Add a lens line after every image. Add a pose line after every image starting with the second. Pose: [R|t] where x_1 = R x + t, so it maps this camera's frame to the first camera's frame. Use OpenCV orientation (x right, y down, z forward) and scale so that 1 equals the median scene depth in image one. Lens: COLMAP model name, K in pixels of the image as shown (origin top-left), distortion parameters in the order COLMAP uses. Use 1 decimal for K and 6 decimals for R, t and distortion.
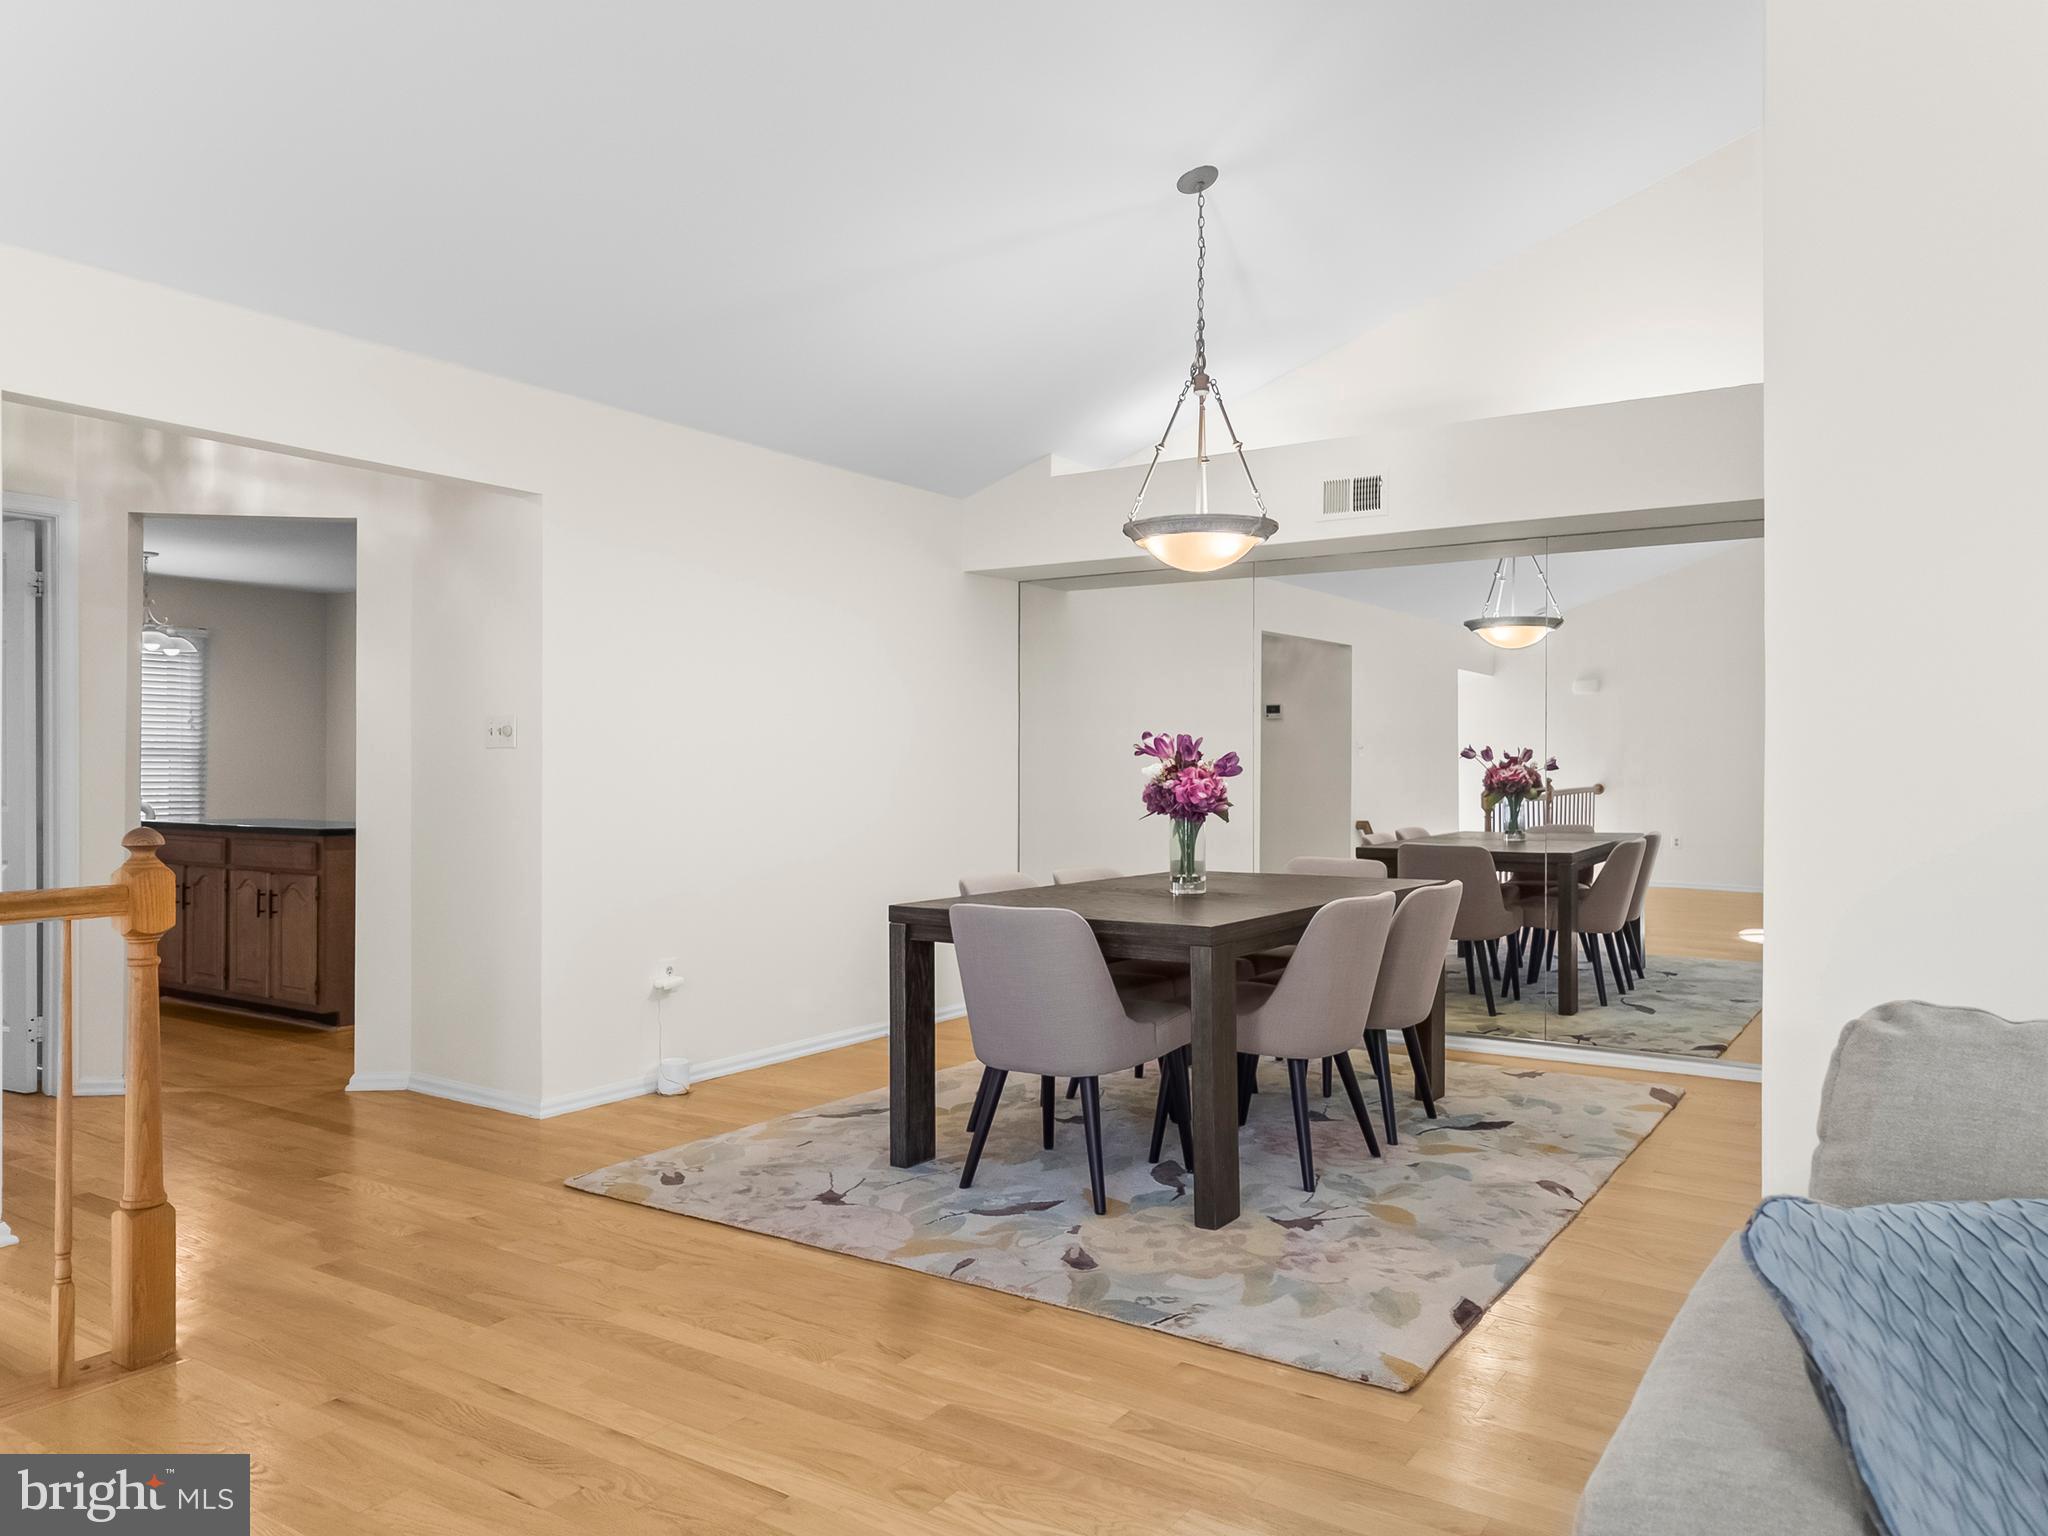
lens RADIAL K [[1457.0, 0, 1021.1], [0, 1457.0, 756.7], [0, 0, 1]] dist [0.006466, -0.029107]
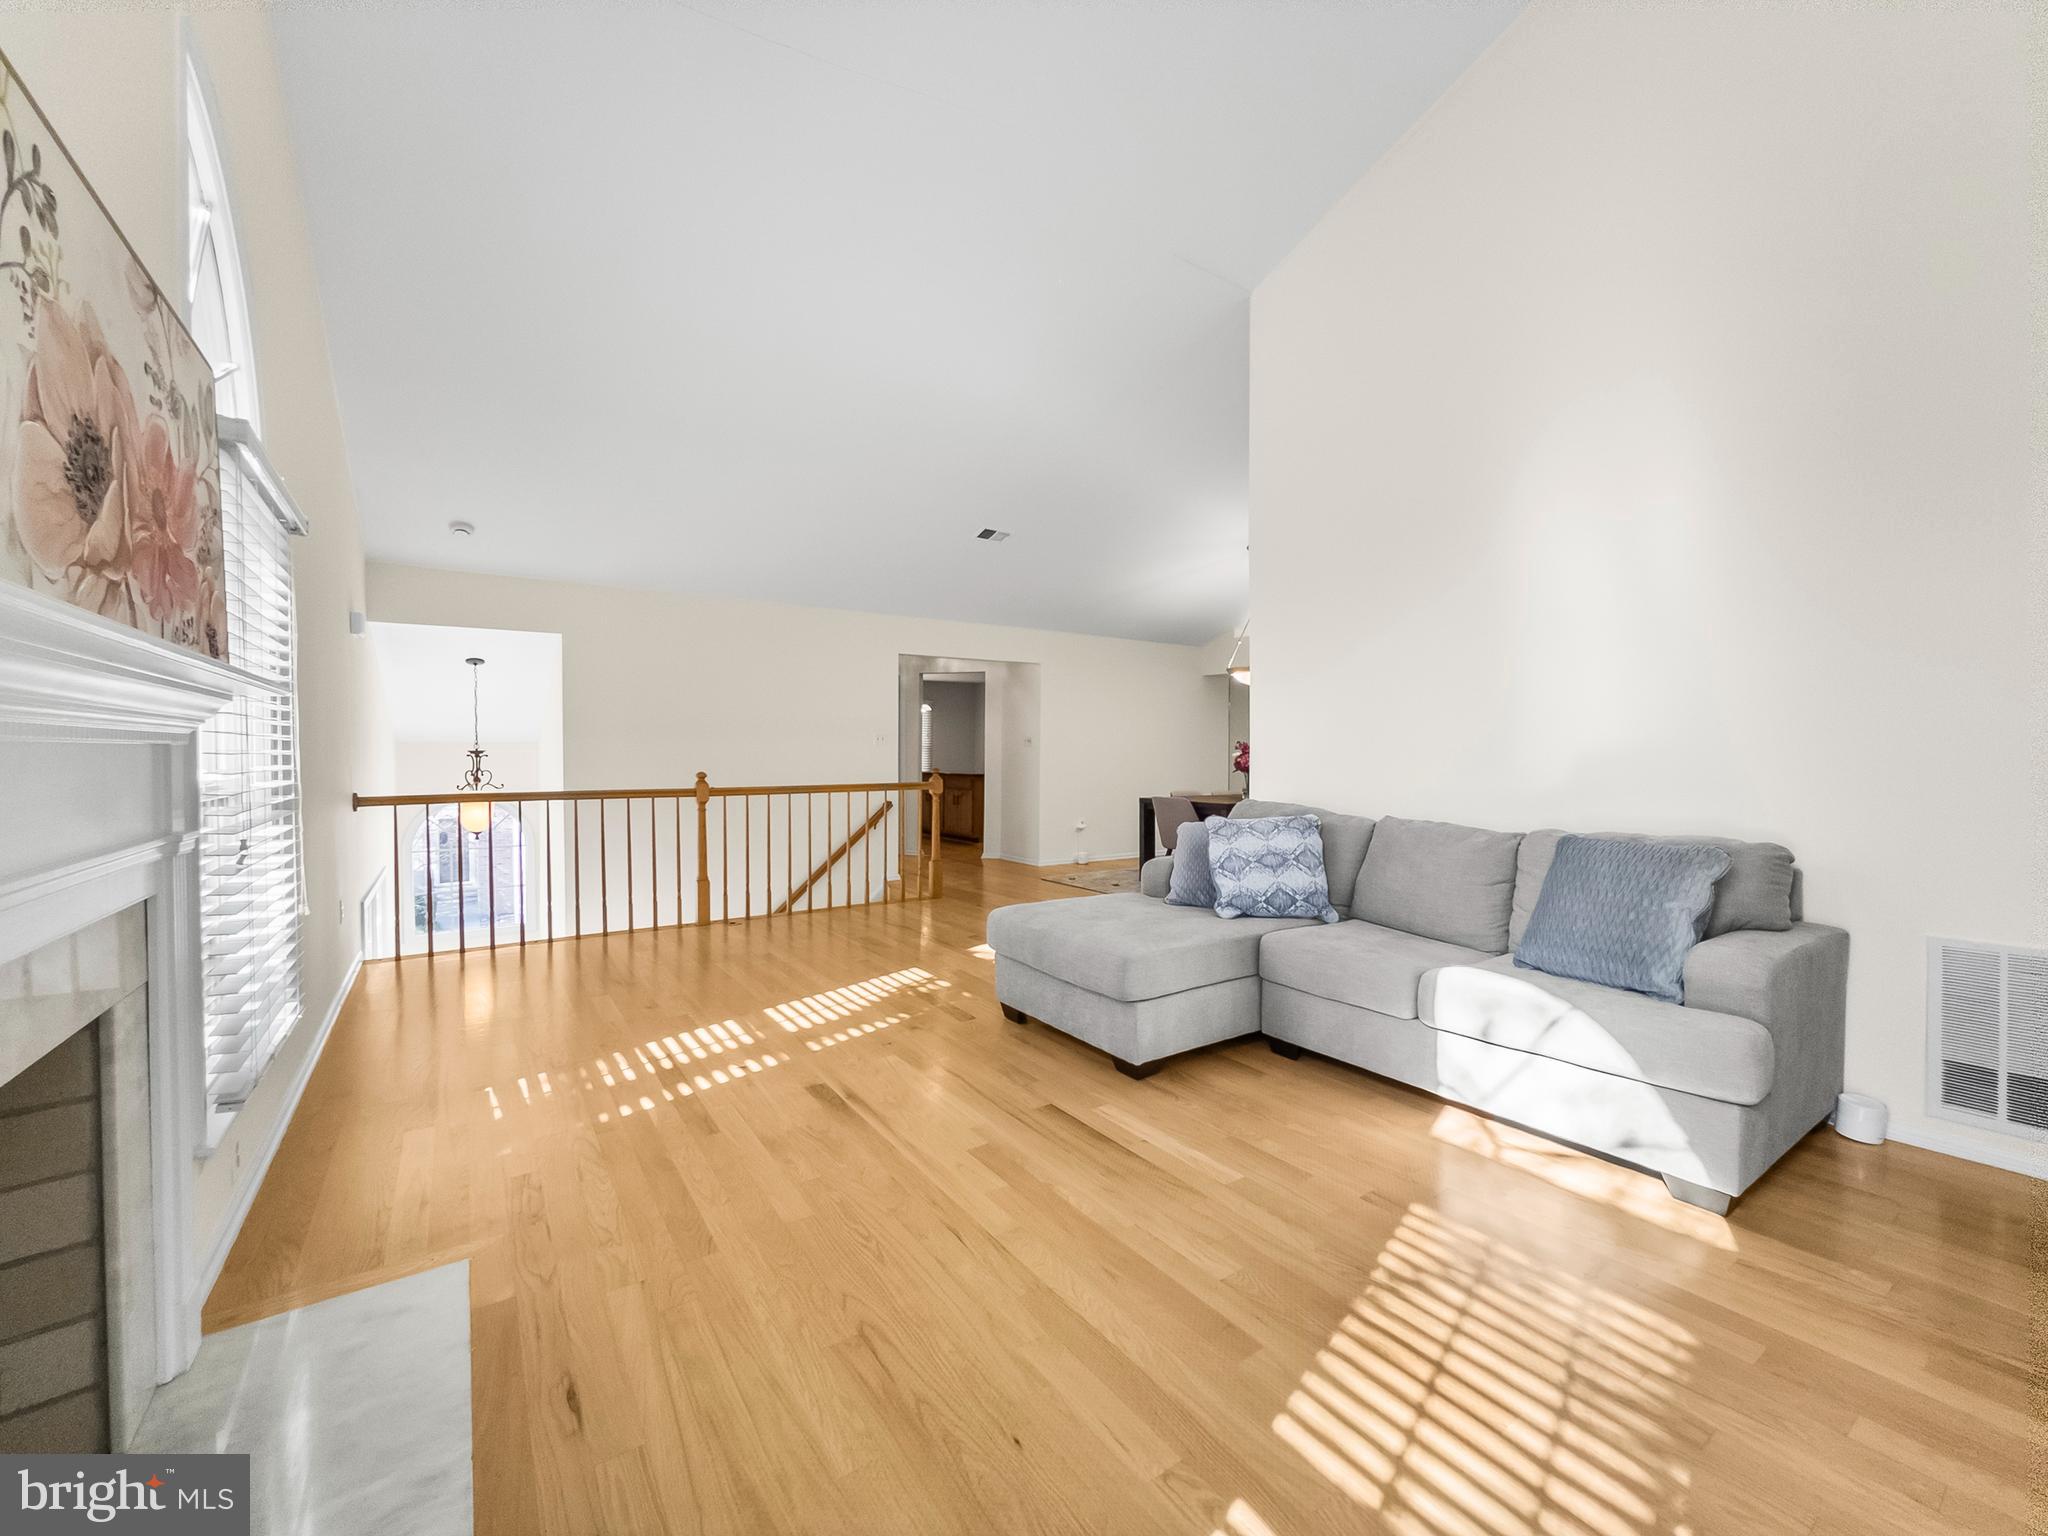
lens RADIAL K [[821.0, 0, 1018.2], [0, 821.0, 767.0], [0, 0, 1]] dist [-0.000187, 0.000279]
pose [[0.925240, 0.011892, -0.379195, 0.226356], [-0.004186, 0.999768, 0.021139, 0.000039], [0.379359, -0.017971, 0.925075, -0.489103]]
